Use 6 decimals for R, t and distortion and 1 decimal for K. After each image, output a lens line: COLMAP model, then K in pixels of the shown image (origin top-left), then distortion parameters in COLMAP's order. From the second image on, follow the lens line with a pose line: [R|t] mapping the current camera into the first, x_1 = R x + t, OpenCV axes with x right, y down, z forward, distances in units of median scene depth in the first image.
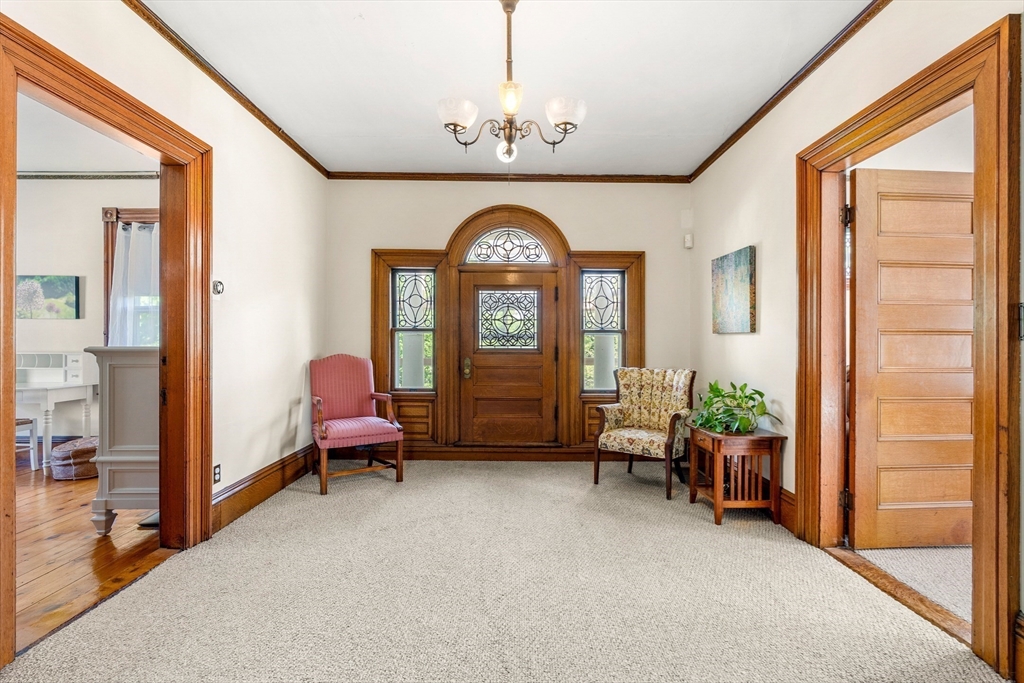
lens RADIAL K [[467.4, 0, 513.7], [0, 467.4, 337.6], [0, 0, 1]] dist [-0.010707, -0.000010]
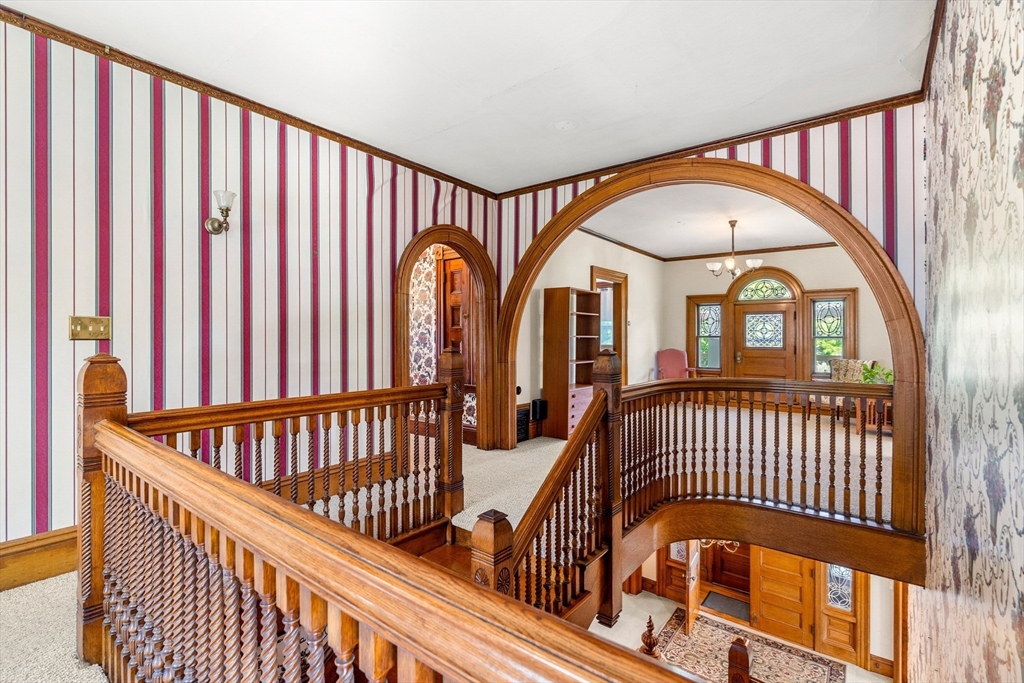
lens RADIAL K [[467.4, 0, 513.1], [0, 467.4, 339.2], [0, 0, 1]] dist [-0.010707, -0.000010]
pose [[0.786718, 0.001337, -0.617311, 0.332217], [-0.000262, 0.999998, 0.001832, -0.009489], [0.617312, -0.001279, 0.786717, -0.987136]]
